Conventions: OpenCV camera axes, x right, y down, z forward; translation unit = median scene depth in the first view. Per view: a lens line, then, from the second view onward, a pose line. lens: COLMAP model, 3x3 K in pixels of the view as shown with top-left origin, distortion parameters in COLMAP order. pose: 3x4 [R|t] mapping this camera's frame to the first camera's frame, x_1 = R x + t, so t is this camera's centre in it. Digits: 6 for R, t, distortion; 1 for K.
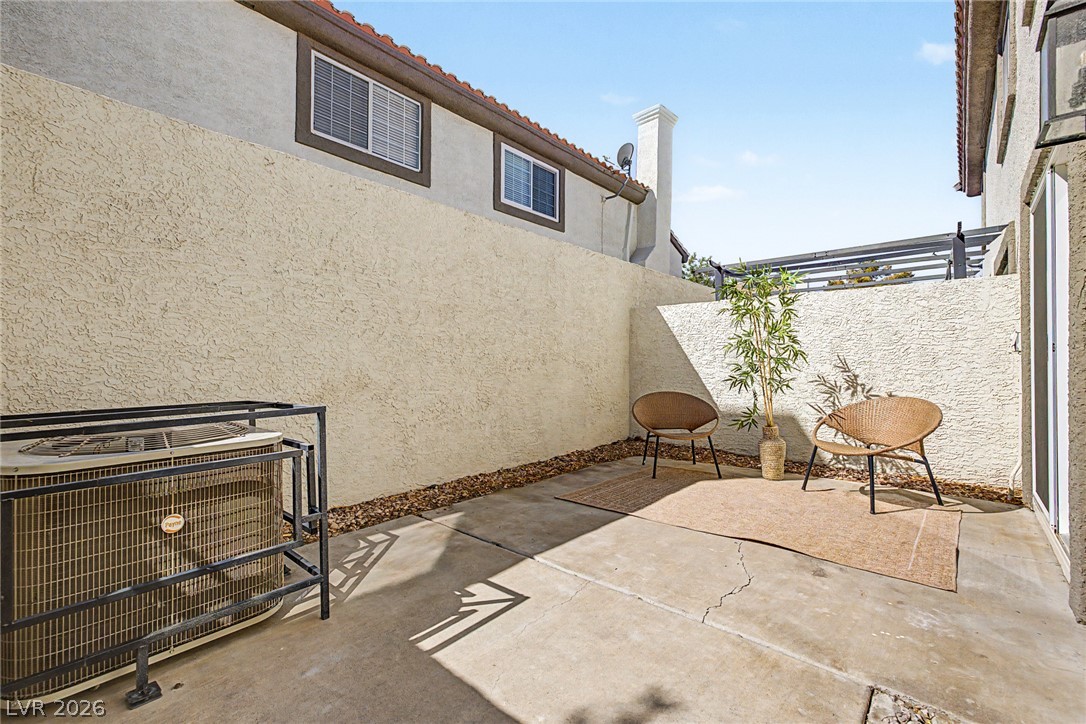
lens RADIAL K [[458.5, 0, 536.6], [0, 458.5, 354.7], [0, 0, 1]] dist [0.003104, -0.000789]
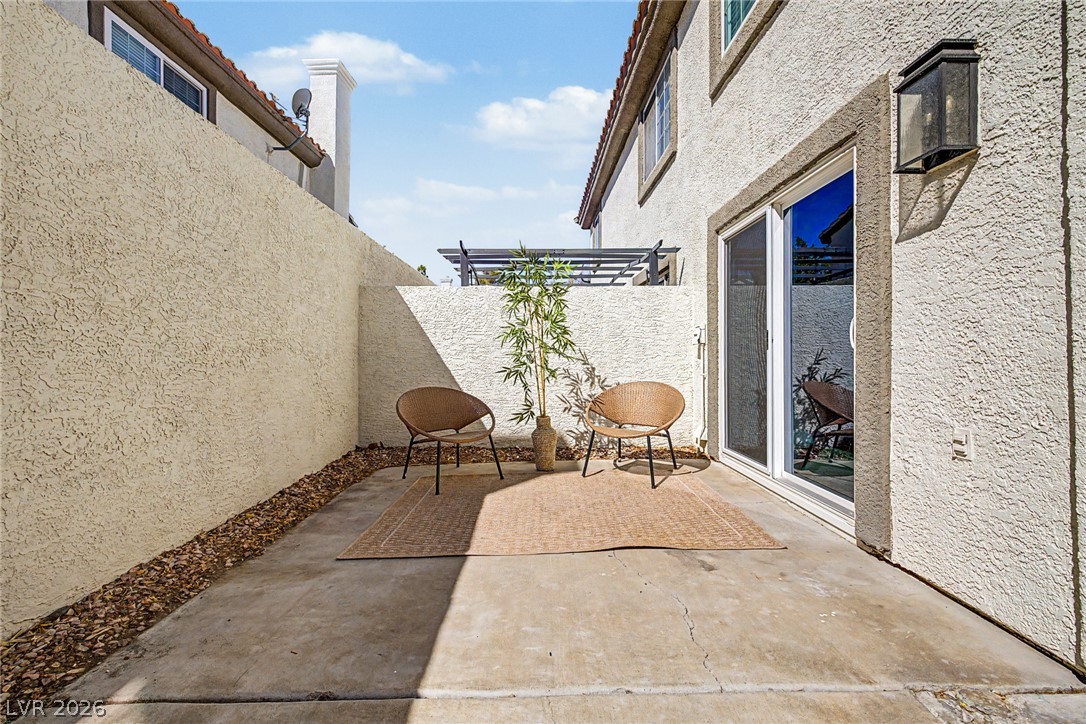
lens RADIAL K [[458.5, 0, 536.6], [0, 458.5, 354.7], [0, 0, 1]] dist [0.003104, -0.000789]
pose [[0.735411, -0.003904, 0.677610, -0.165168], [-0.008446, 0.999853, 0.014928, 0.007618], [-0.677568, -0.016702, 0.735270, 0.286849]]
